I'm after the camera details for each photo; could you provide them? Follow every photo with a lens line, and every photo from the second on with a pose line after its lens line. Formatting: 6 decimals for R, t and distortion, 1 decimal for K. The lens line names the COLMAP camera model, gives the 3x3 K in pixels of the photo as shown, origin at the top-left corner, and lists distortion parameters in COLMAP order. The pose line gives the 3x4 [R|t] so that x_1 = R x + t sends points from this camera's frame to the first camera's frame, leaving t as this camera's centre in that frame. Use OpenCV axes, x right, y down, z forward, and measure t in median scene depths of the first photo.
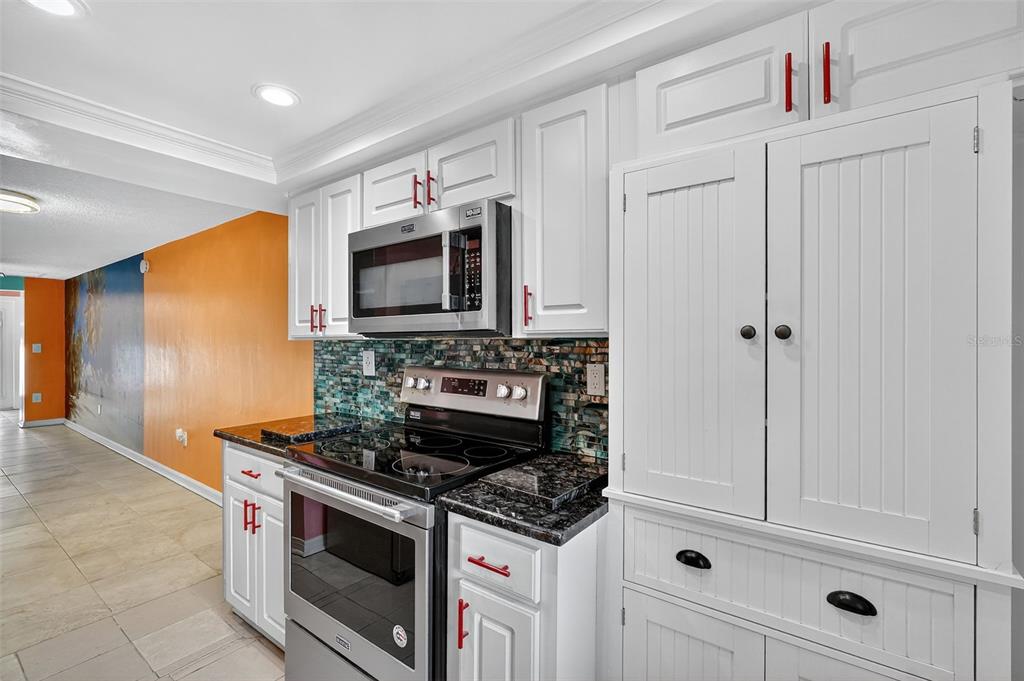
lens RADIAL K [[451.8, 0, 512.0], [0, 451.8, 340.5], [0, 0, 1]] dist [0.001202, 0.000299]
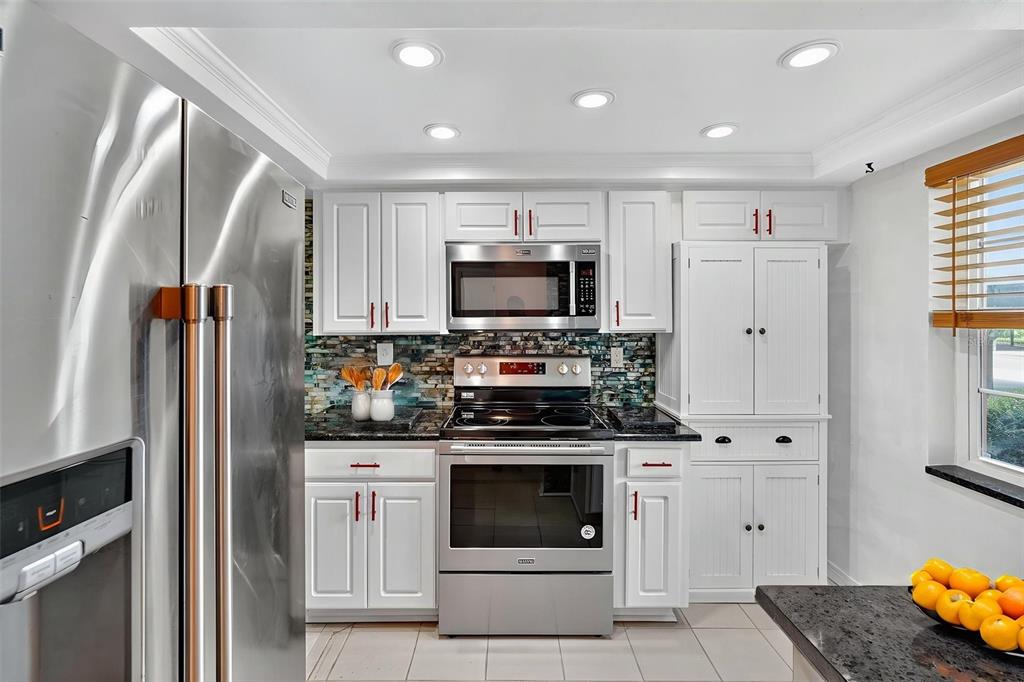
lens RADIAL K [[461.5, 0, 511.0], [0, 461.5, 317.6], [0, 0, 1]] dist [-0.000059, 0.000460]
pose [[0.798464, -0.003485, 0.602033, -1.000992], [0.003009, 0.999994, 0.001799, -0.052795], [-0.602036, 0.000375, 0.798469, -0.065613]]
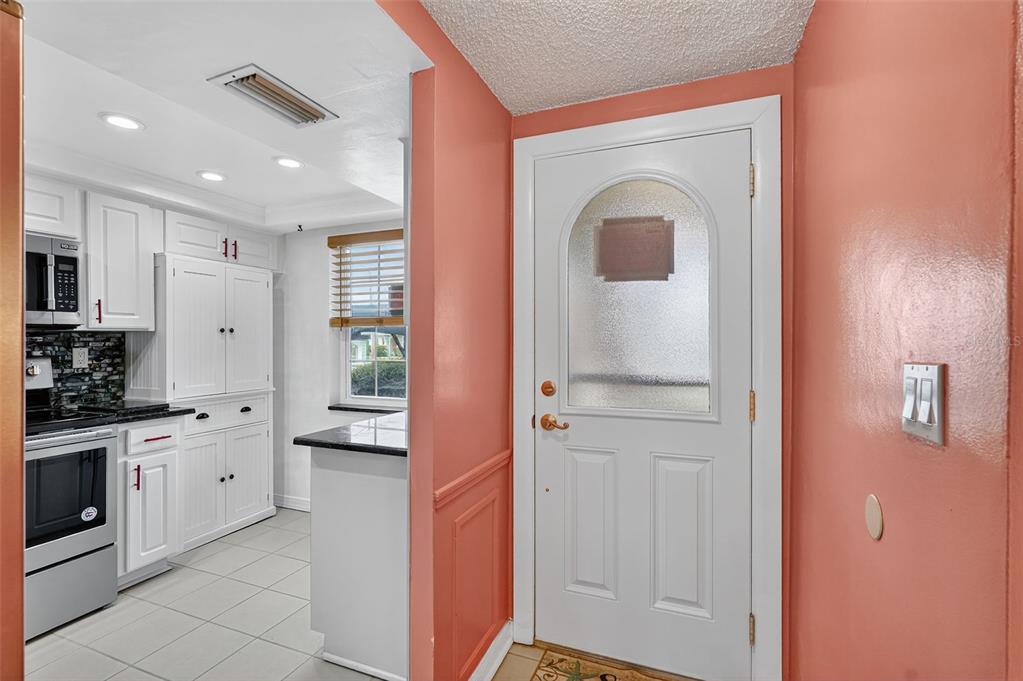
lens RADIAL K [[464.4, 0, 511.5], [0, 464.4, 340.5], [0, 0, 1]] dist [0.000497, 0.000329]
pose [[-0.255497, -0.002108, 0.966808, -1.608641], [0.005994, 0.999975, 0.003764, 0.026980], [-0.966791, 0.006757, -0.255478, -0.029233]]
